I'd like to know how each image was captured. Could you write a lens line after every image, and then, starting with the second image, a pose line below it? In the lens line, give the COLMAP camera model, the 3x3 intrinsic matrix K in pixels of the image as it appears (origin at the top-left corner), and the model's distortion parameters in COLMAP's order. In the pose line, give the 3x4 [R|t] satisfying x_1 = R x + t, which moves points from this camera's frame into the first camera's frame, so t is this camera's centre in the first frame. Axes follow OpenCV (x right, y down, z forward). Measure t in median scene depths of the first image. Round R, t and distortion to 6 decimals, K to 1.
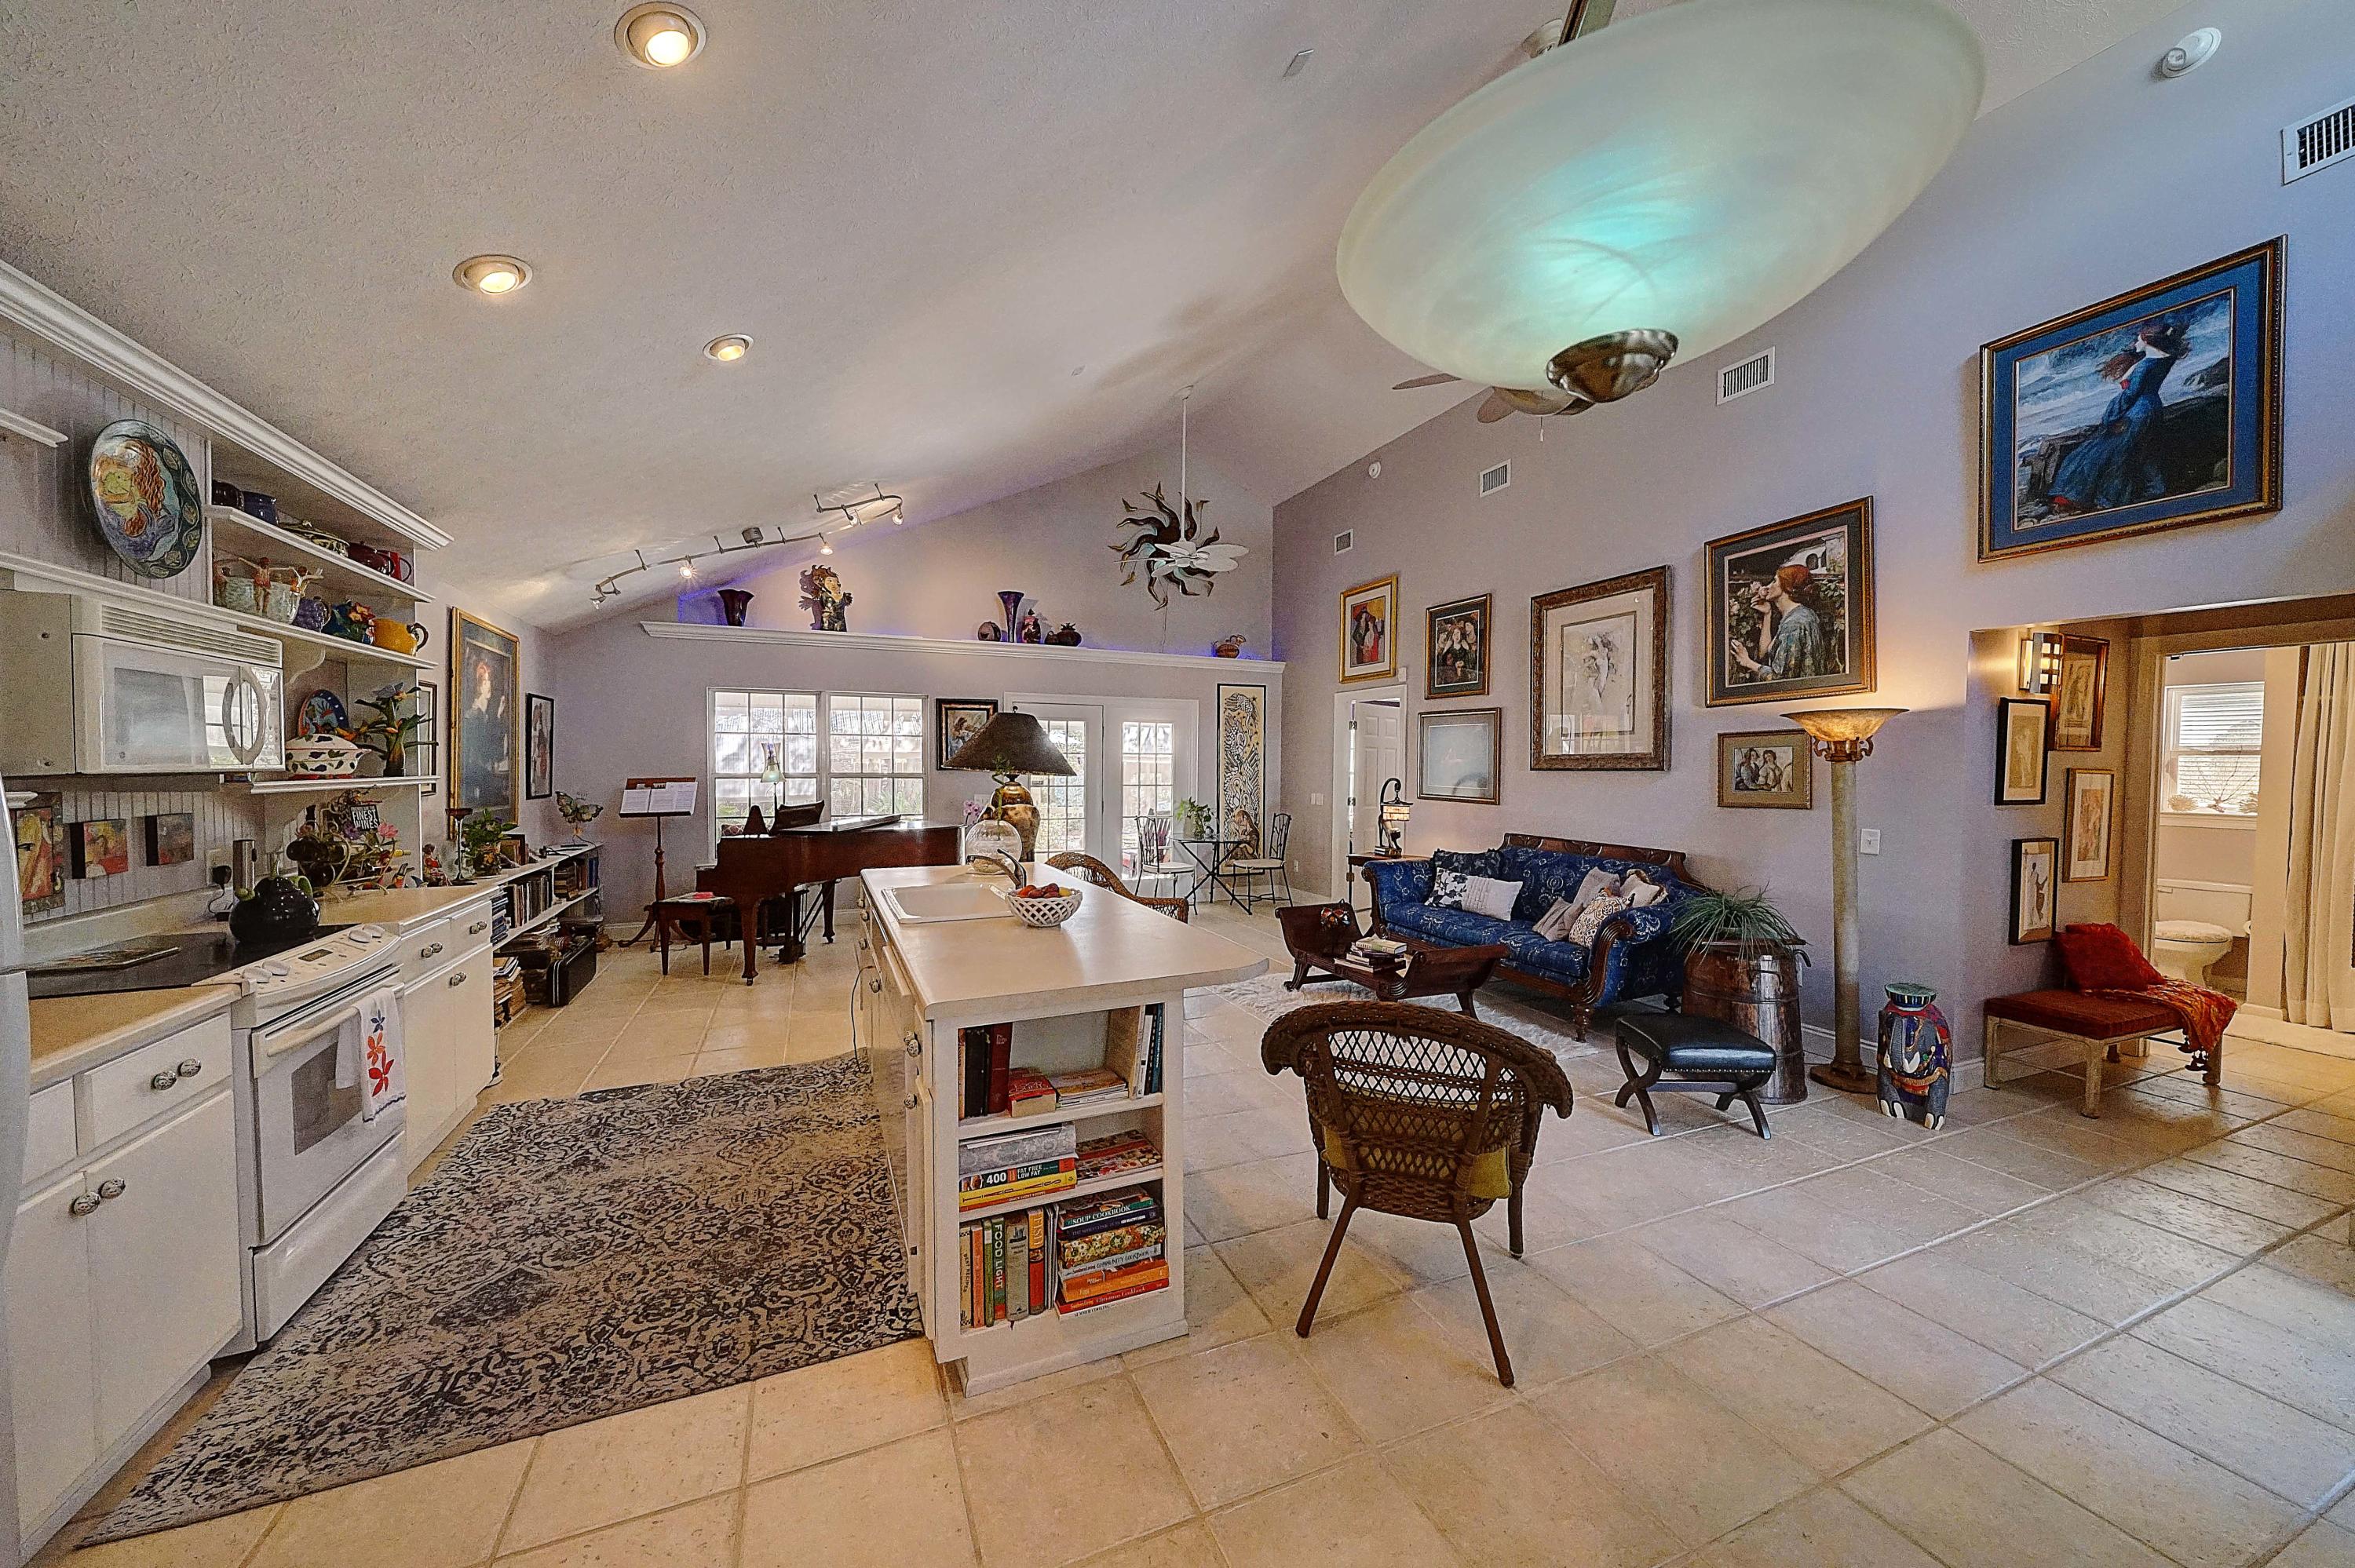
lens RADIAL K [[834.7, 0, 1168.3], [0, 834.7, 784.1], [0, 0, 1]] dist [0.006845, -0.001414]
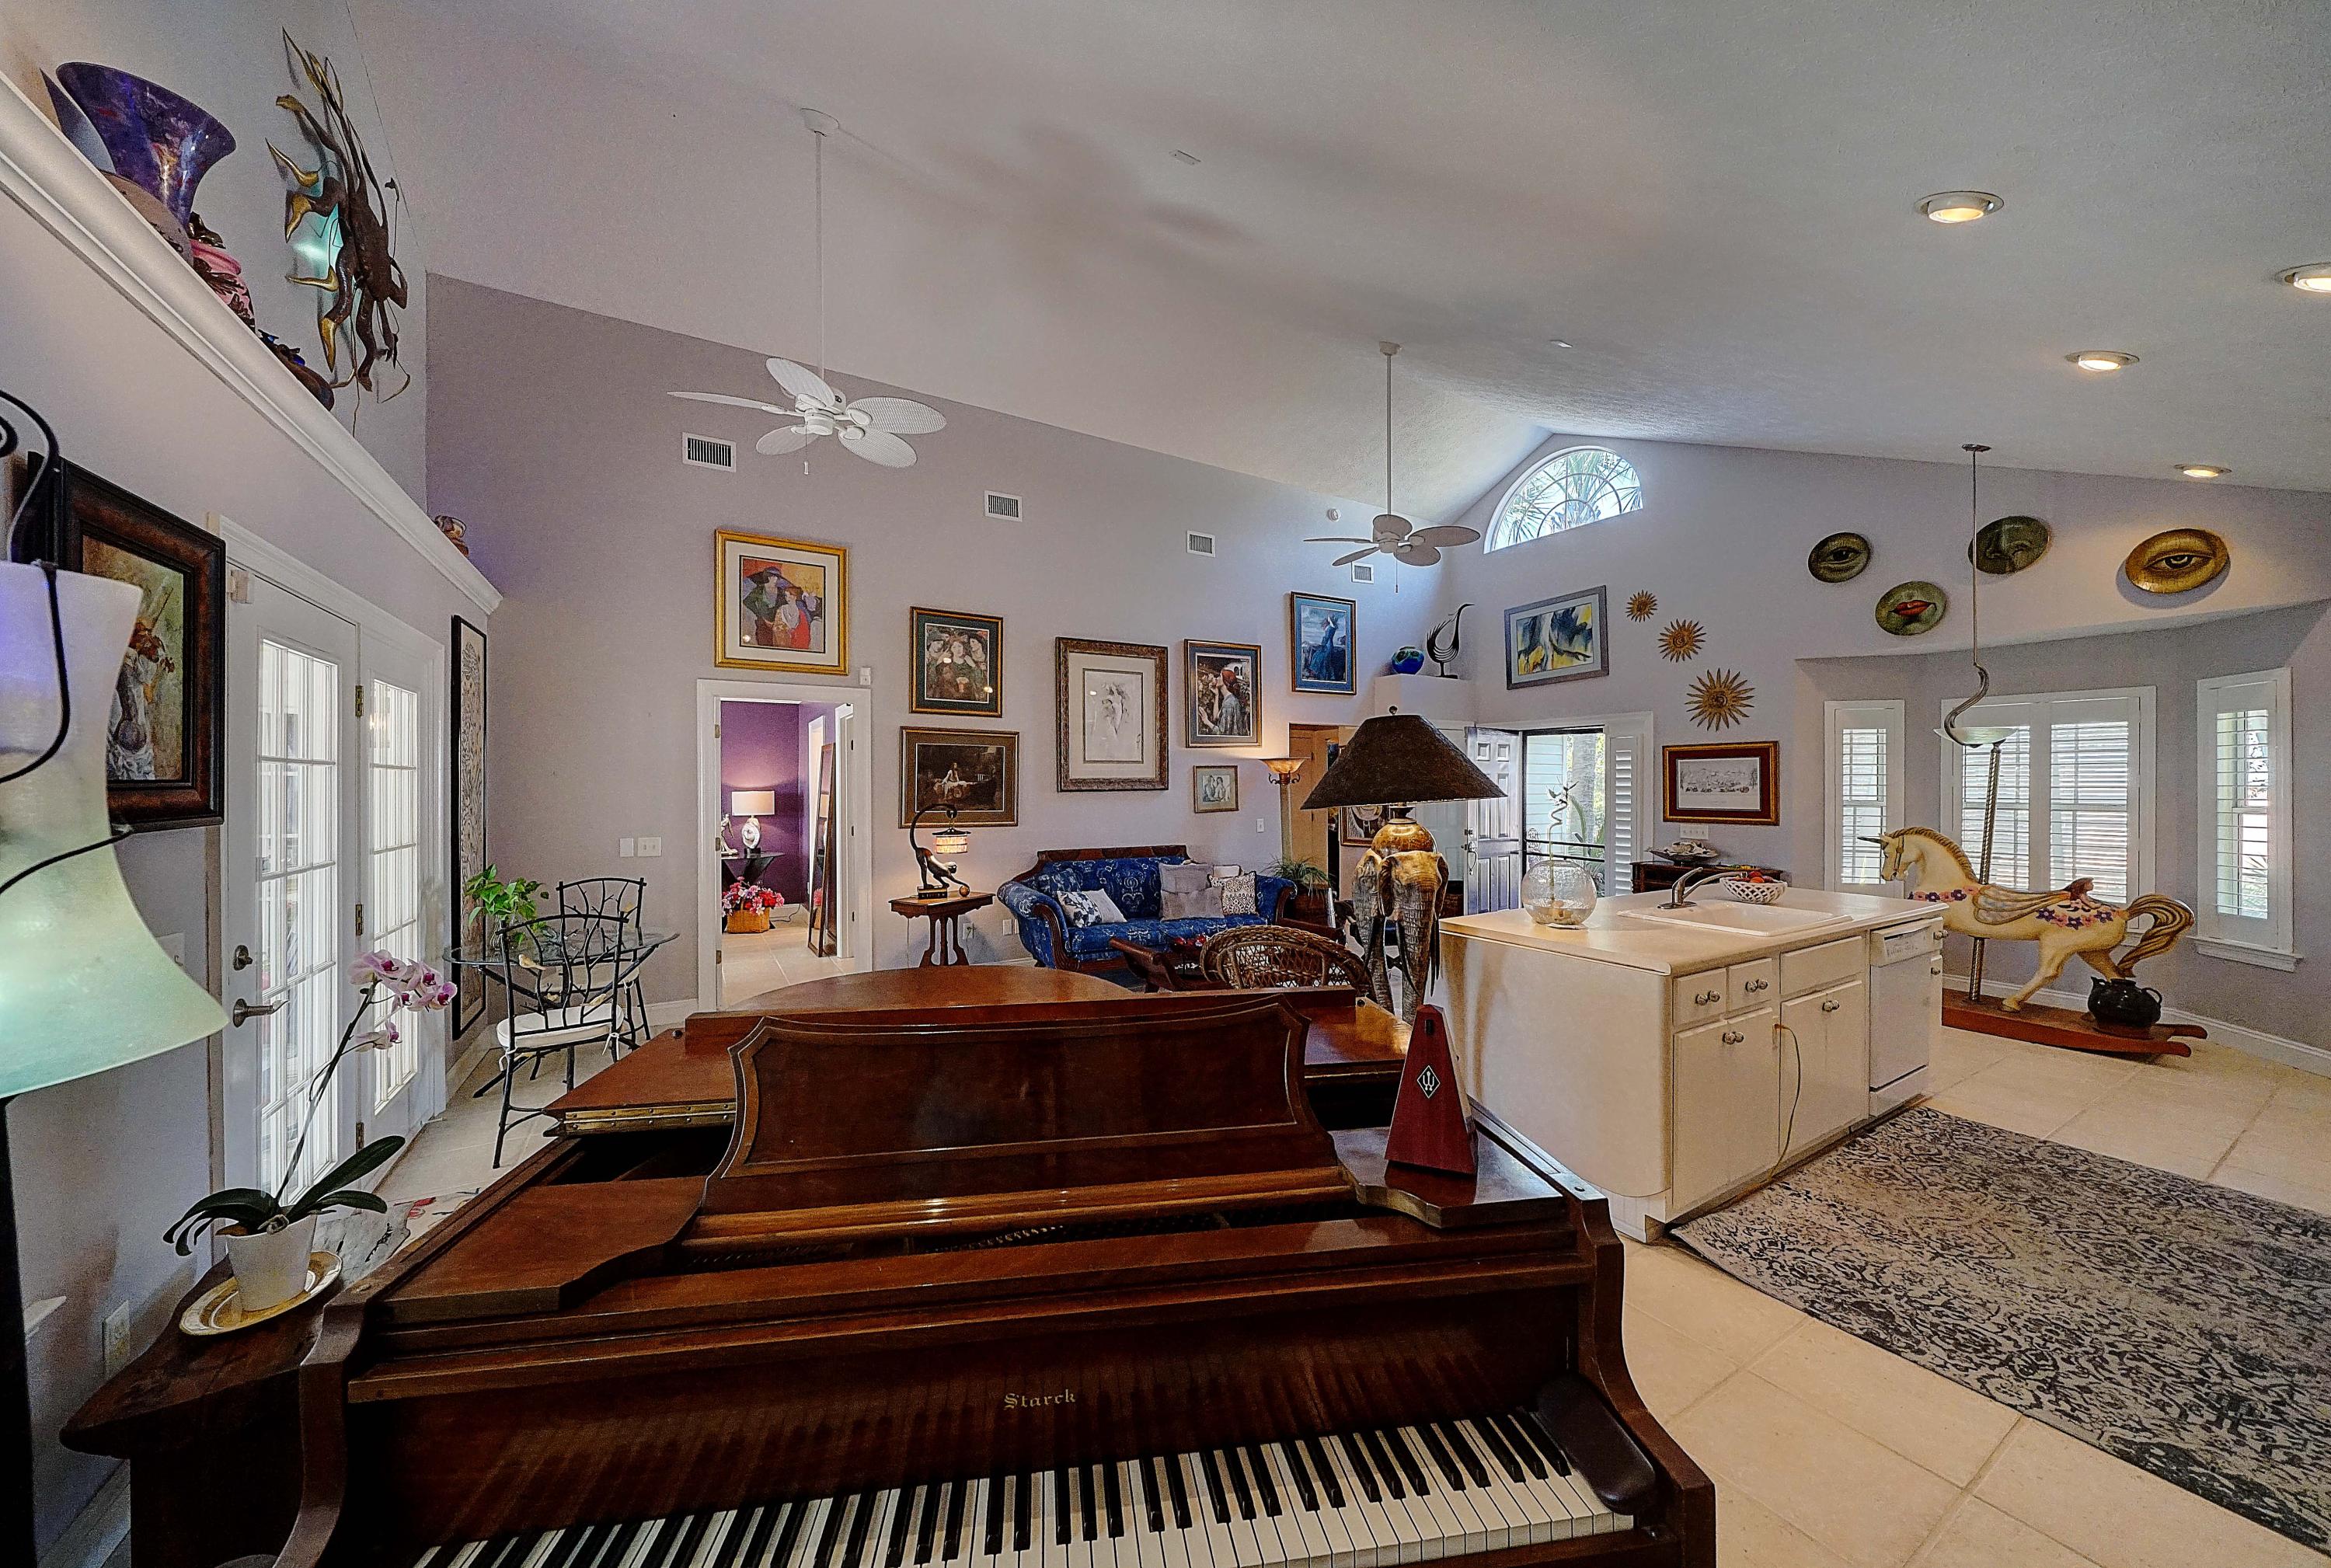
lens RADIAL K [[789.9, 0, 1151.0], [0, 789.9, 788.9], [0, 0, 1]] dist [0.002651, -0.000886]
pose [[-0.127352, -0.013235, 0.991769, -0.834745], [0.024226, 0.999571, 0.016450, -0.045614], [-0.991562, 0.026122, -0.126976, 1.342702]]
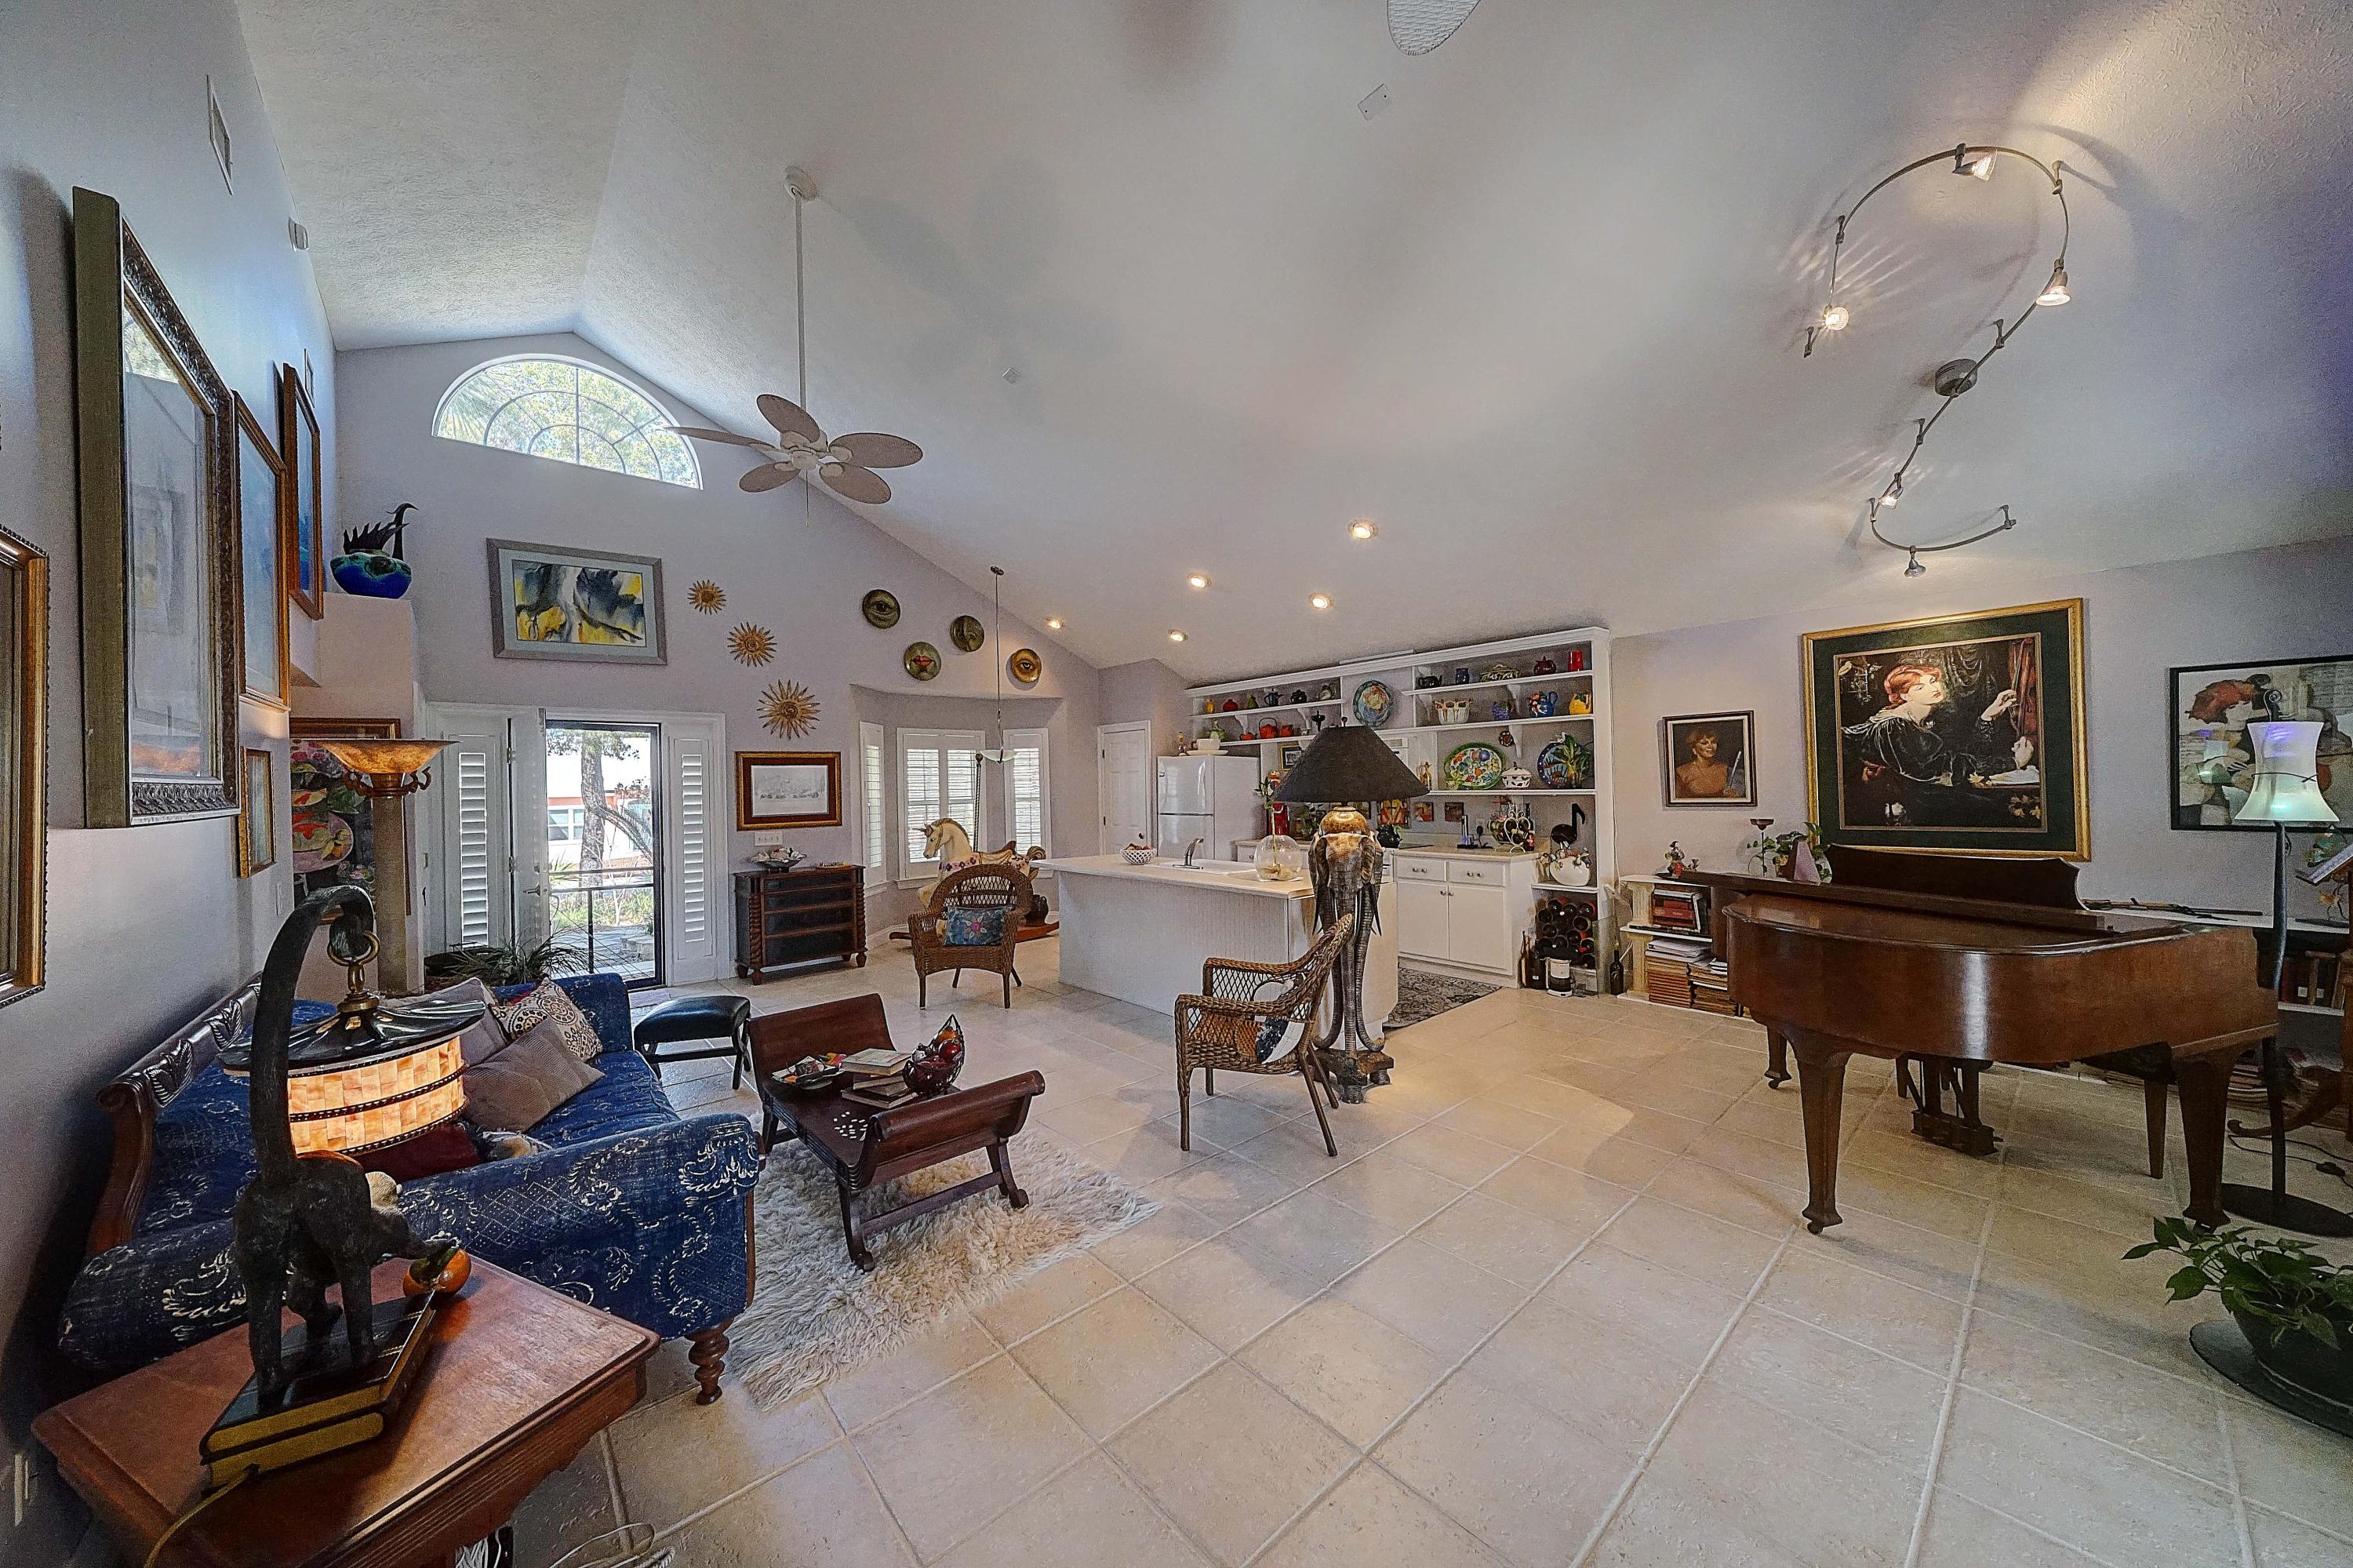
lens RADIAL K [[797.3, 0, 1158.4], [0, 797.3, 780.3], [0, 0, 1]] dist [0.002651, -0.000886]
pose [[-0.951270, 0.010904, -0.308168, 0.261063], [0.005835, 0.999832, 0.017365, -0.047450], [0.308306, 0.014721, -0.951173, 1.795026]]
